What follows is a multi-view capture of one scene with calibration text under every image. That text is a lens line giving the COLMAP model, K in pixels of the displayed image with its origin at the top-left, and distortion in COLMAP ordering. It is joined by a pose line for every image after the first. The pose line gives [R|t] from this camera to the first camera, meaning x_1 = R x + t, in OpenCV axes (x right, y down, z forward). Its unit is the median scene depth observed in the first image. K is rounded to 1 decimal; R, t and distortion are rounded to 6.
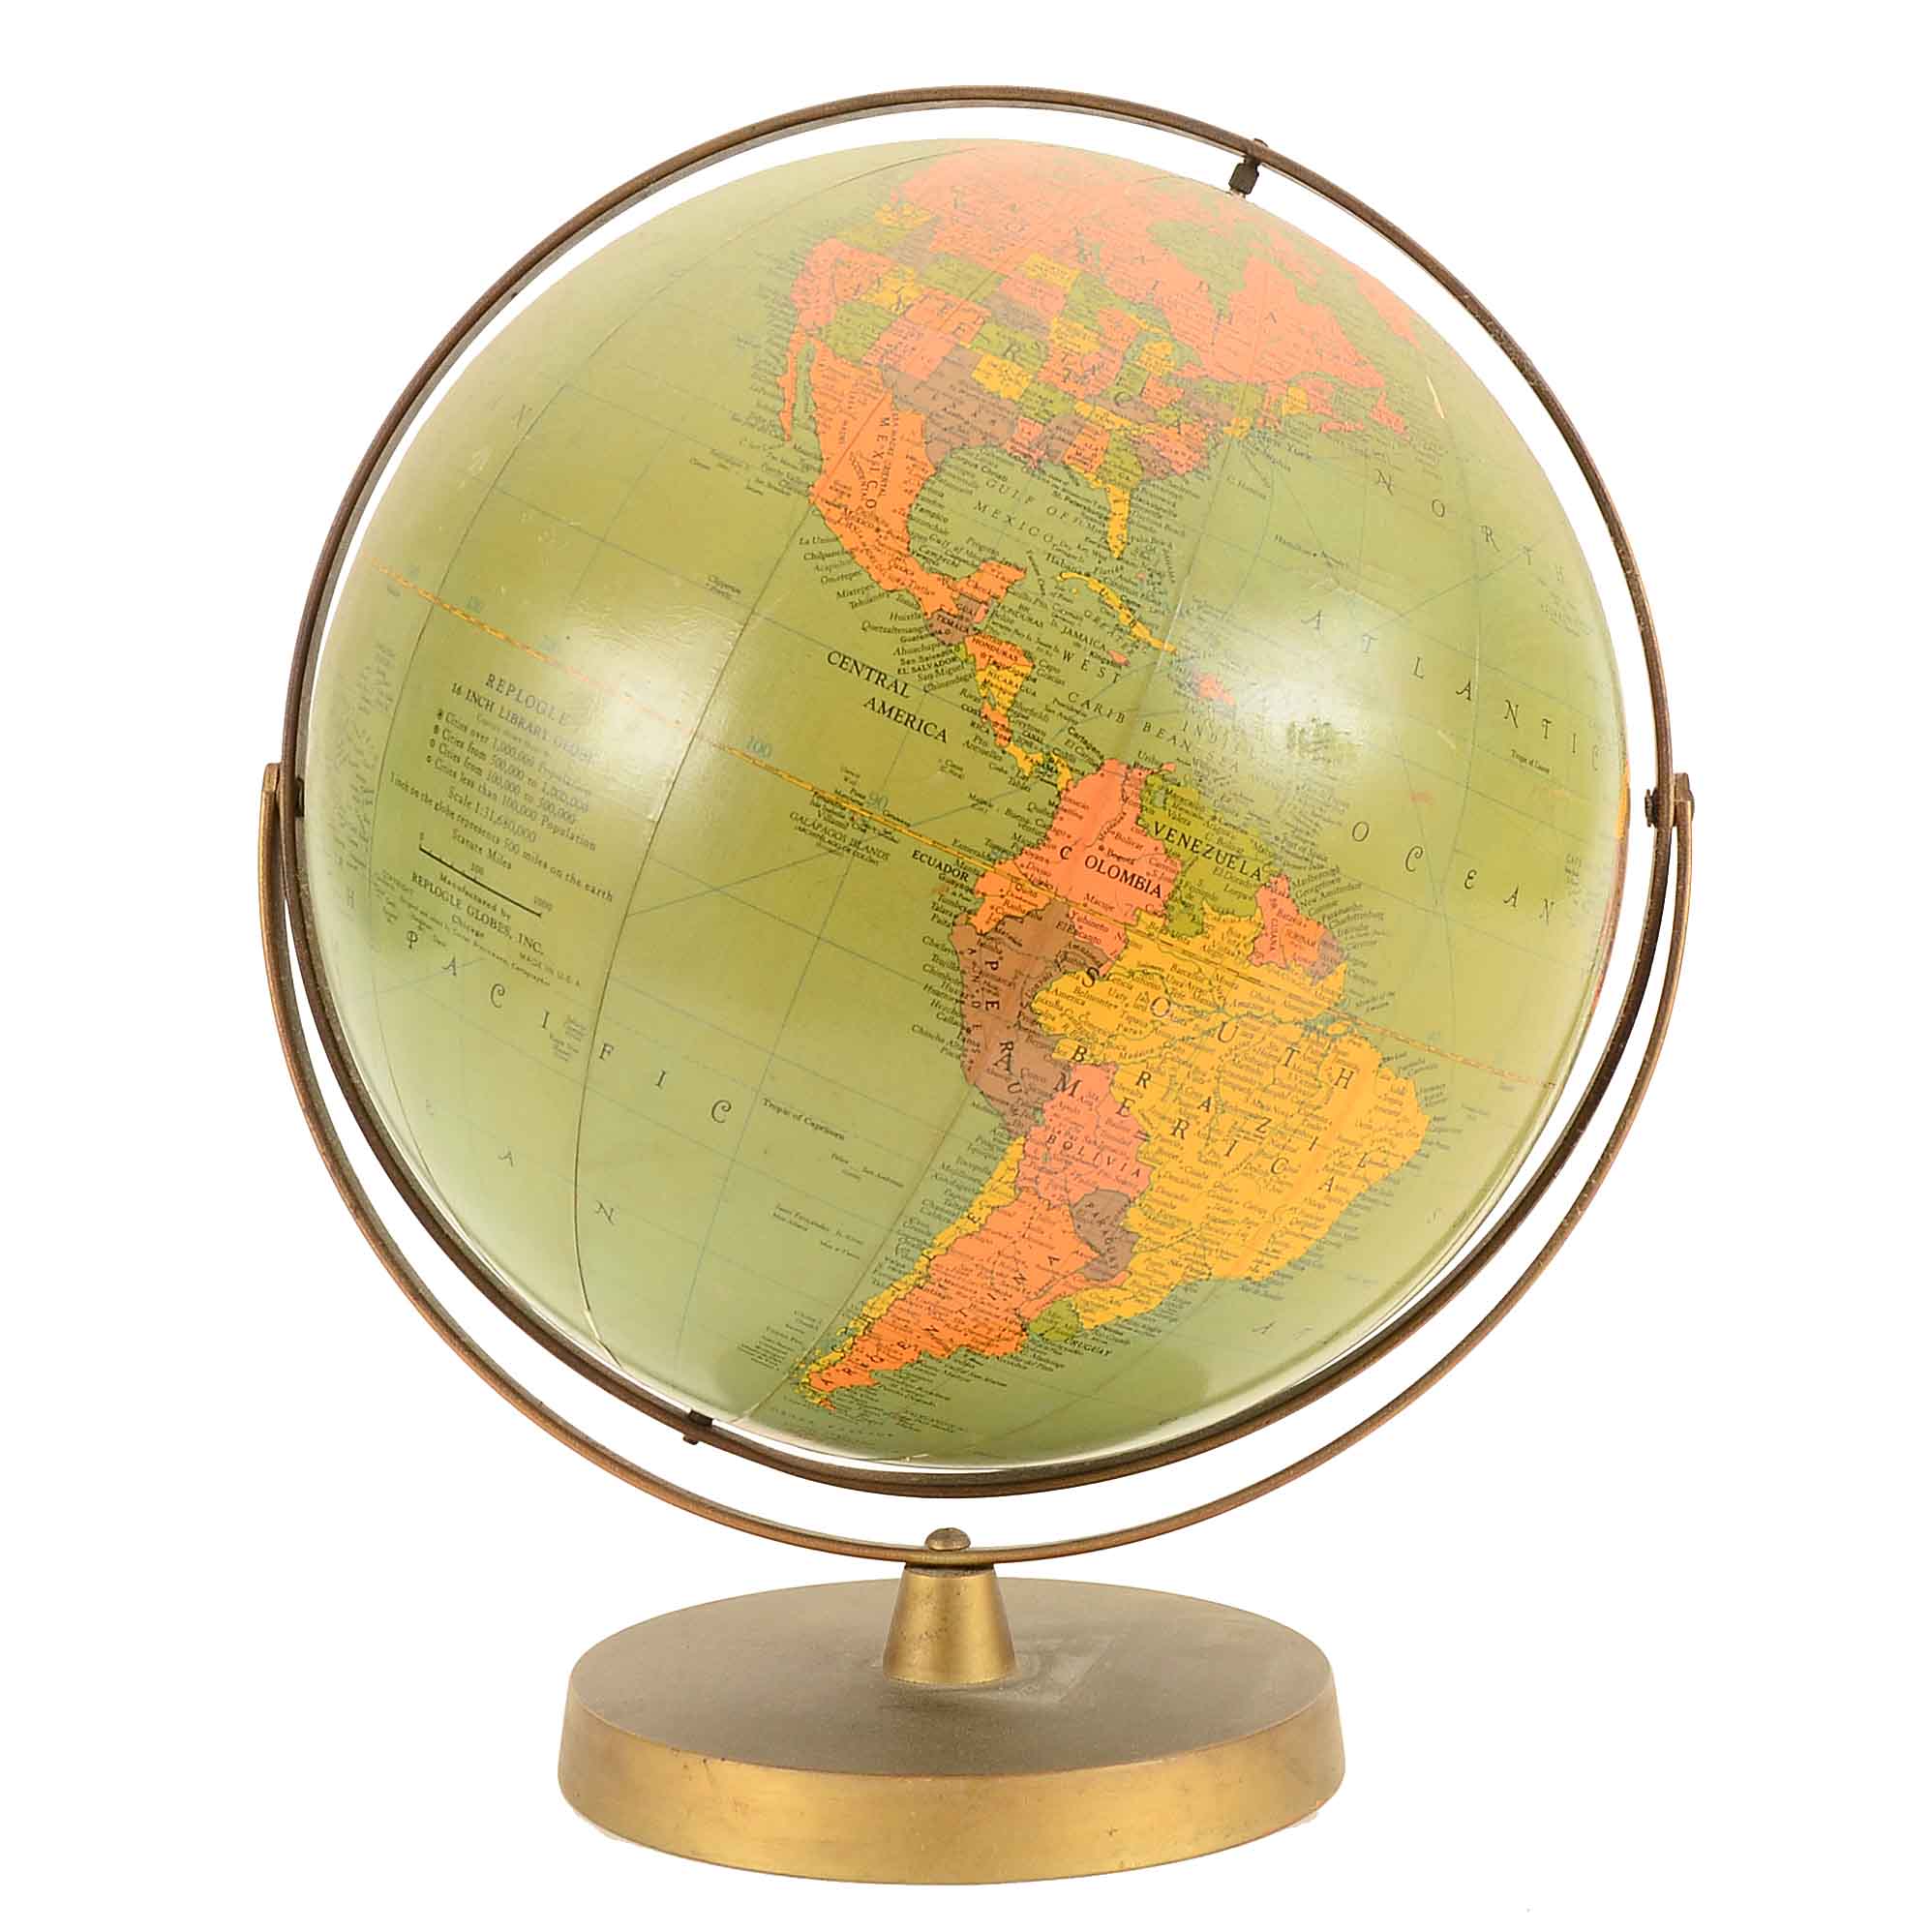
lens RADIAL K [[4490.4, 0, 965.8], [0, 4490.4, 963.8], [0, 0, 1]] dist [-0.084969, 0.000000]
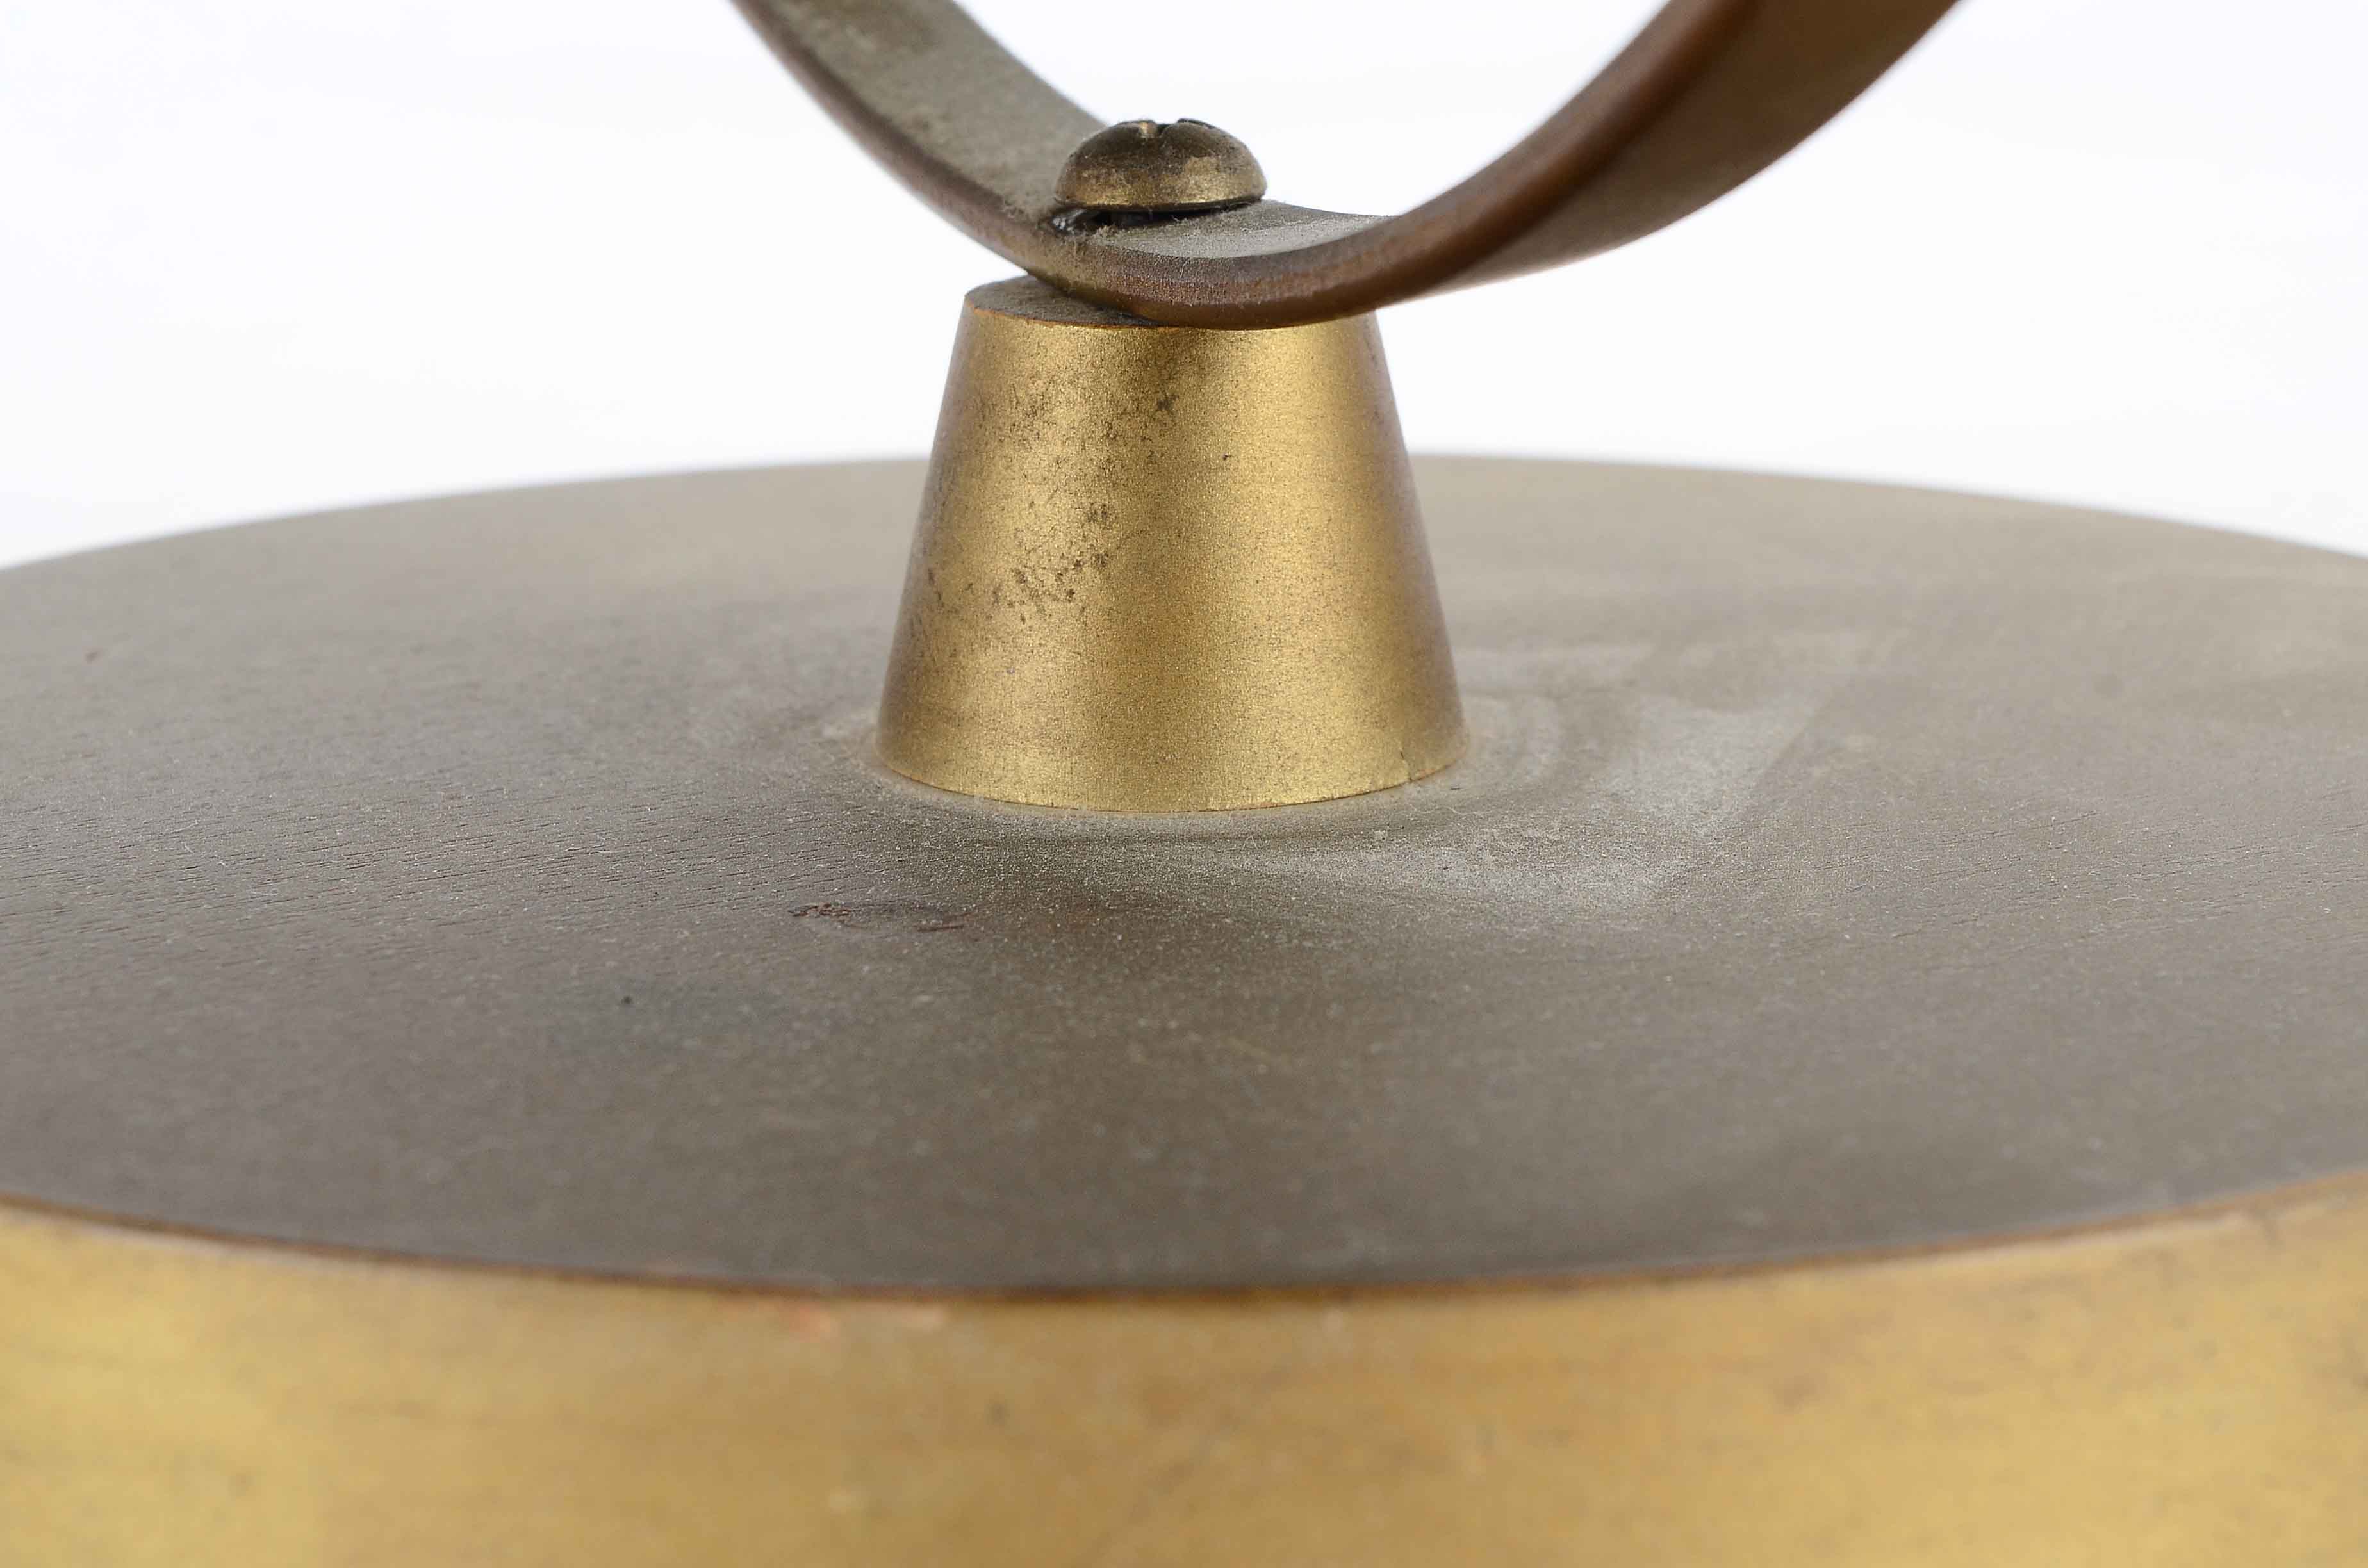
lens RADIAL K [[5389.3, 0, 1184.3], [0, 5389.3, 783.9], [0, 0, 1]] dist [0.056481, 0.000000]
pose [[0.998797, 0.015719, -0.046443, 0.011052], [-0.009172, 0.990397, 0.137949, 0.131522], [0.048165, -0.137357, 0.989350, 0.789908]]
